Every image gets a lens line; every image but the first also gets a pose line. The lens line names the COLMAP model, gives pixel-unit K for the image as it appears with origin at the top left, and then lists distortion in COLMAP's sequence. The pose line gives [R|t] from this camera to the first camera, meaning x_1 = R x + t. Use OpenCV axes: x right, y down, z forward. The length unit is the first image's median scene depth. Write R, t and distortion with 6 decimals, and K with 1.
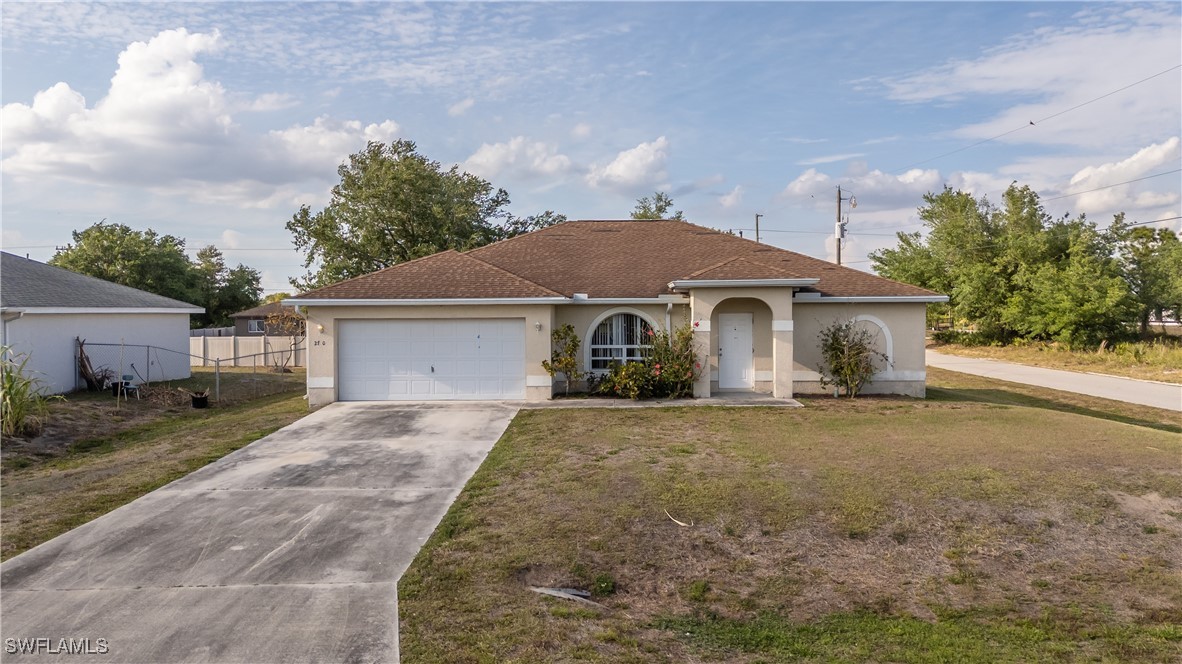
lens RADIAL K [[904.5, 0, 583.6], [0, 904.5, 330.9], [0, 0, 1]] dist [0.000967, -0.016288]
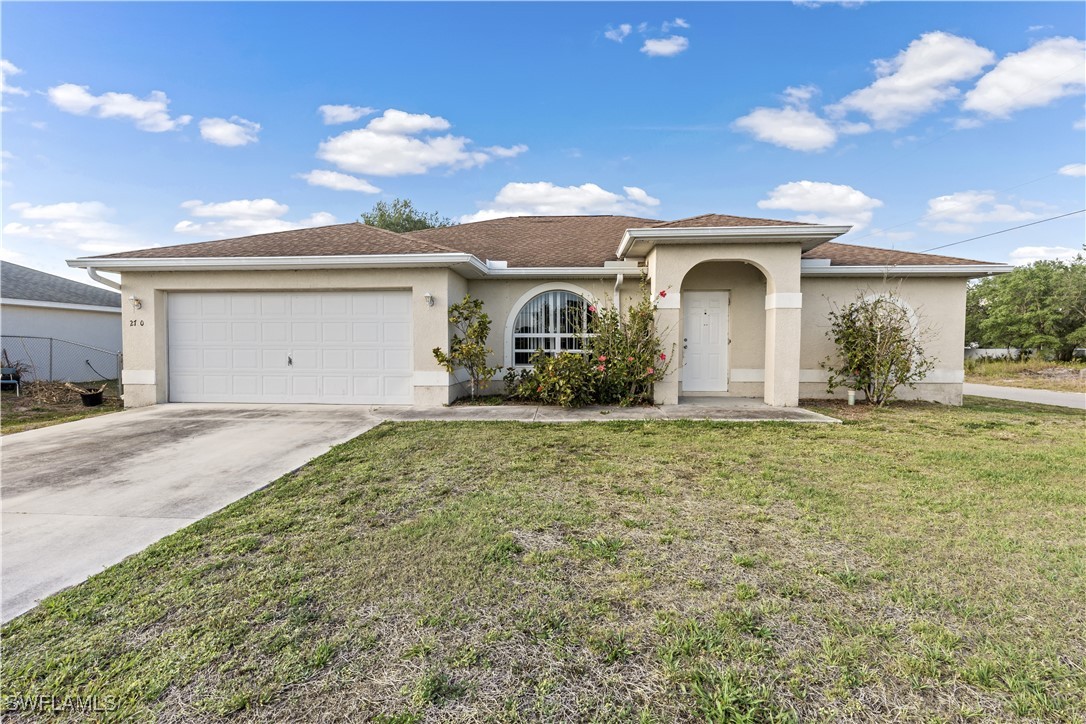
lens RADIAL K [[479.2, 0, 543.0], [0, 479.2, 362.0], [0, 0, 1]] dist [-0.024661, -0.000034]
pose [[0.998458, 0.007845, -0.054952, 0.056693], [-0.007200, 0.999903, 0.011933, 0.037189], [0.055040, -0.011519, 0.998418, 0.630667]]
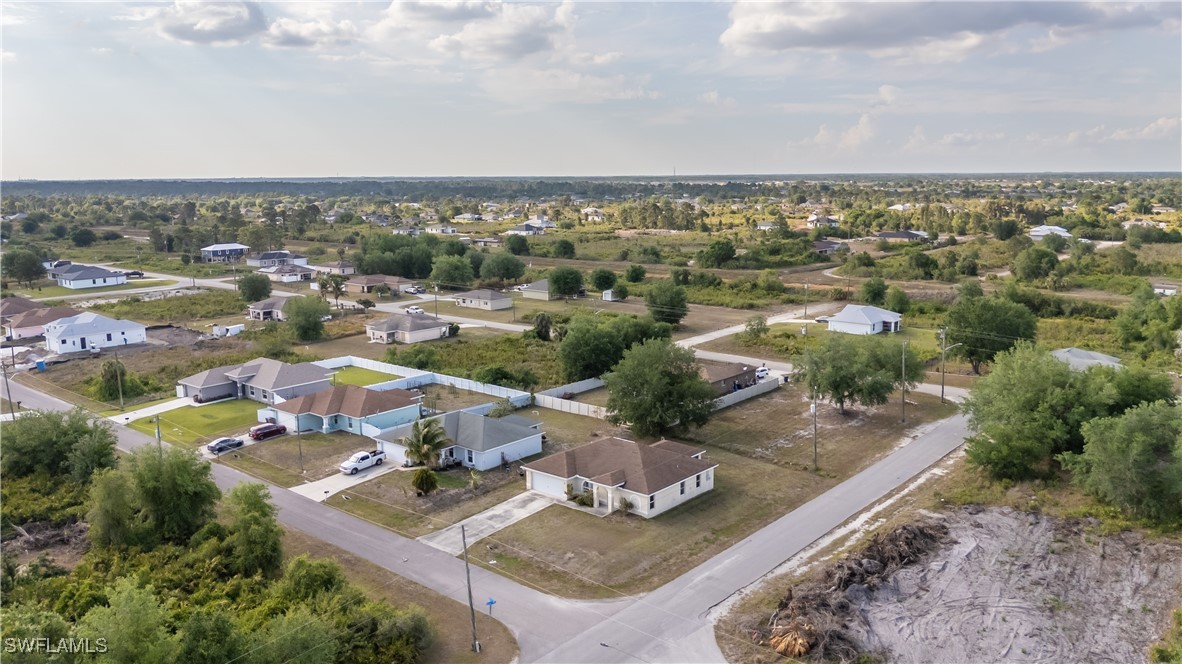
lens RADIAL K [[904.5, 0, 583.6], [0, 904.5, 330.9], [0, 0, 1]] dist [0.000967, -0.016288]
pose [[0.759731, 0.098132, -0.642790, 2.687421], [0.003670, 0.987884, 0.155153, -1.373805], [0.650228, -0.120234, 0.750165, -2.060515]]
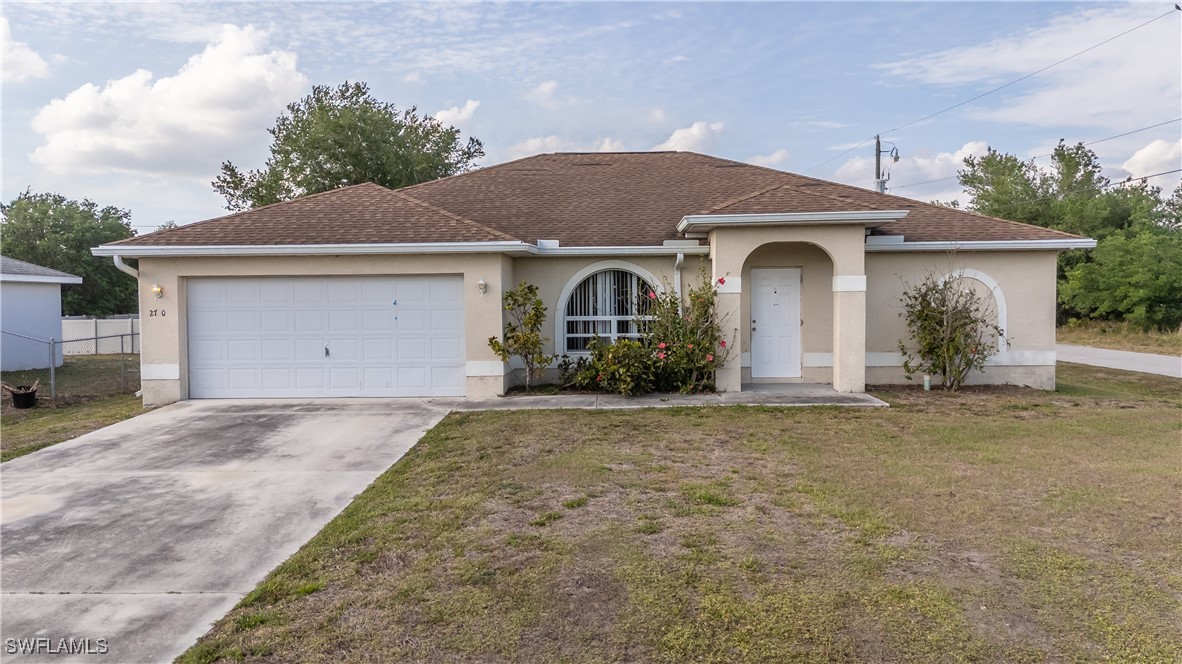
lens RADIAL K [[894.2, 0, 591.0], [0, 894.2, 332.0], [0, 0, 1]] dist [0.039106, -0.008176]
pose [[0.999721, -0.004431, -0.023191, 0.044629], [0.004866, 0.999813, 0.018740, 0.016106], [0.023104, -0.018848, 0.999555, 0.334897]]
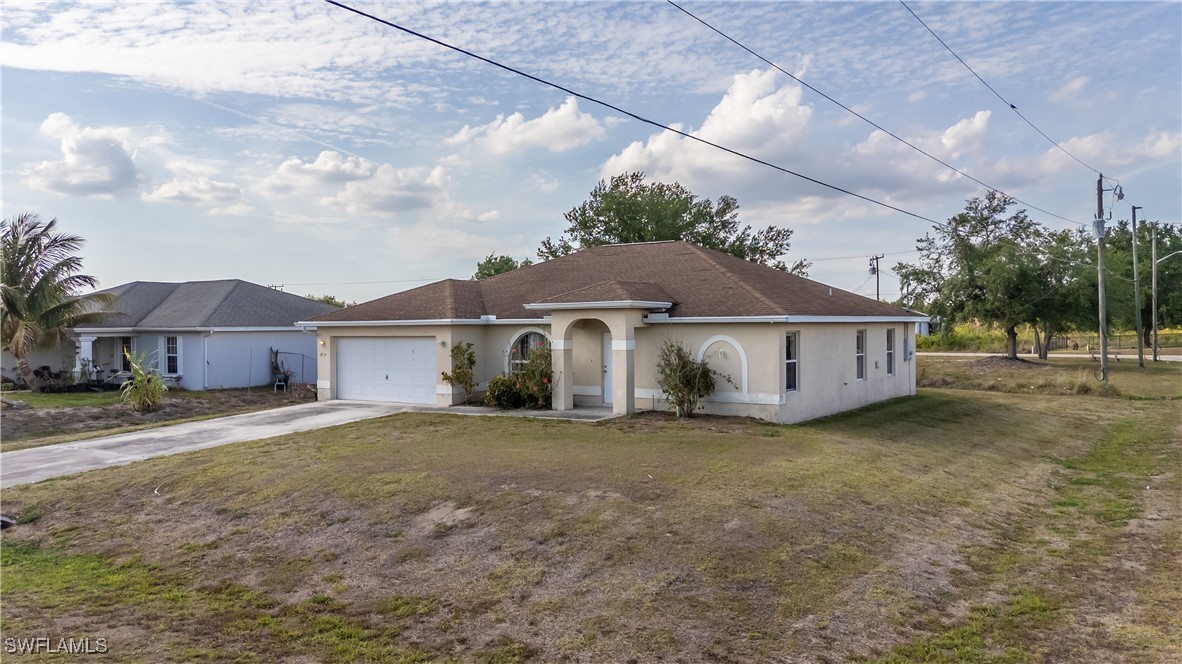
lens RADIAL K [[884.3, 0, 584.0], [0, 884.3, 315.7], [0, 0, 1]] dist [0.043534, -0.006931]
pose [[0.831944, -0.007792, -0.554805, 0.754804], [-0.006753, 0.999685, -0.024167, -0.015287], [0.554819, 0.023852, 0.831629, 0.119182]]
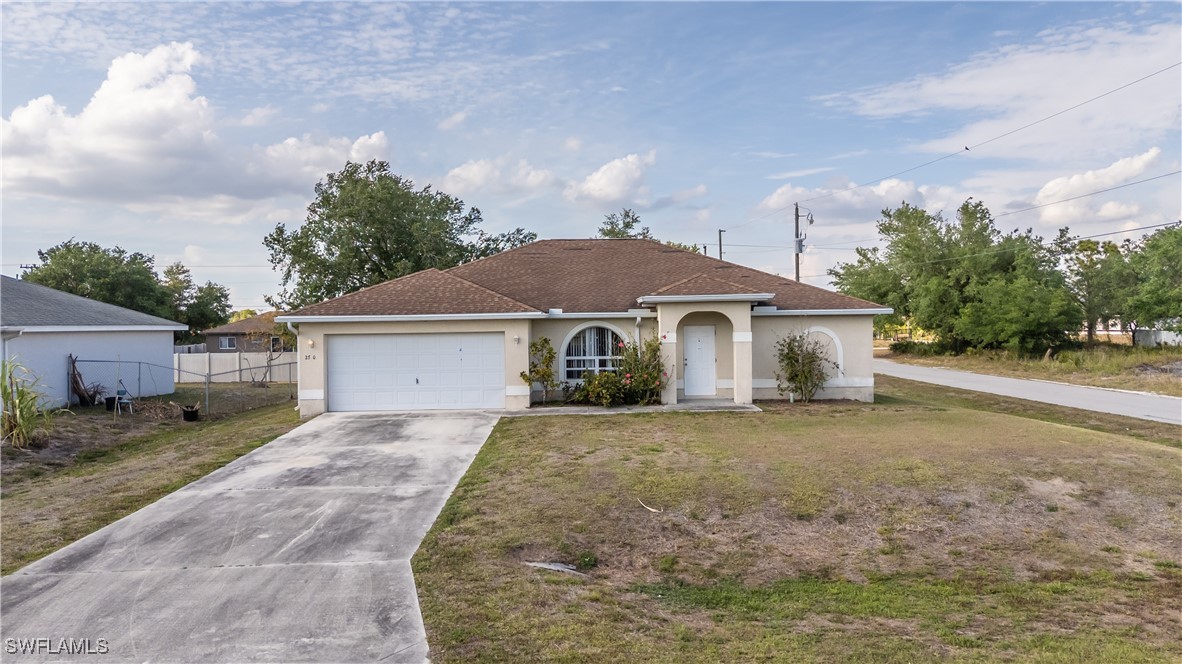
lens RADIAL K [[904.5, 0, 583.6], [0, 904.5, 330.9], [0, 0, 1]] dist [0.000967, -0.016288]
pose [[0.999288, -0.008510, 0.036769, -0.010211], [0.009066, 0.999847, -0.014983, 0.001313], [-0.036636, 0.015305, 0.999211, -0.077495]]
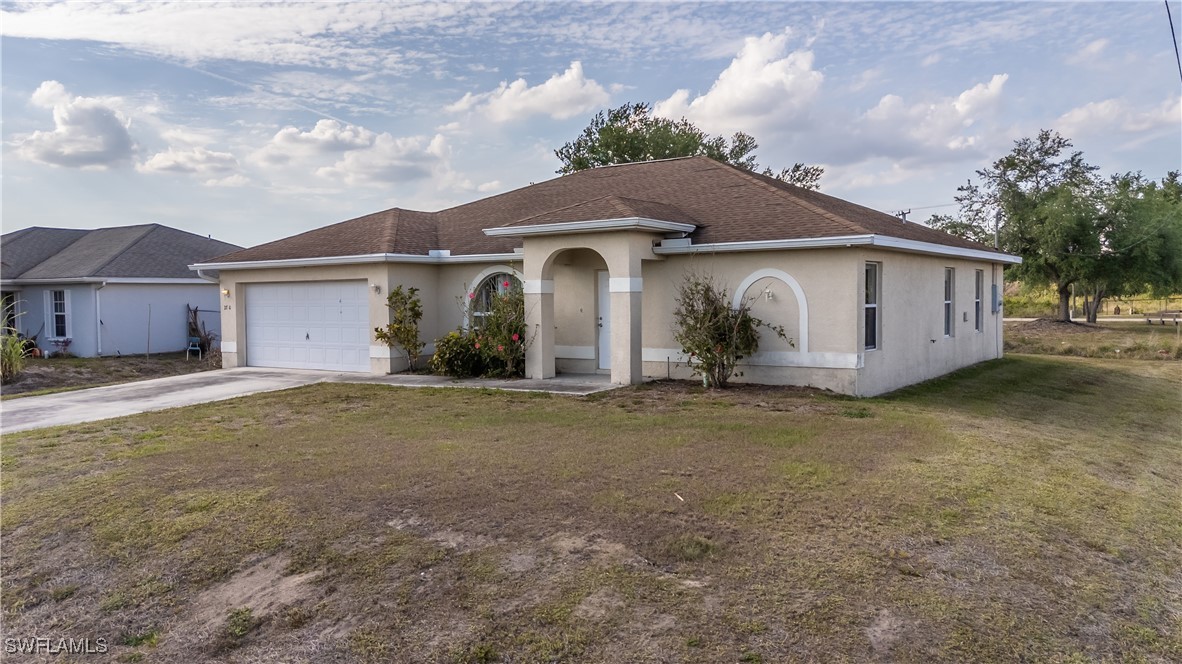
lens RADIAL K [[894.2, 0, 591.0], [0, 894.2, 332.0], [0, 0, 1]] dist [0.039106, -0.008176]
pose [[0.834317, 0.016058, -0.551051, 0.595167], [-0.002623, 0.999680, 0.025159, 0.013788], [0.551278, -0.019545, 0.834092, 0.385564]]
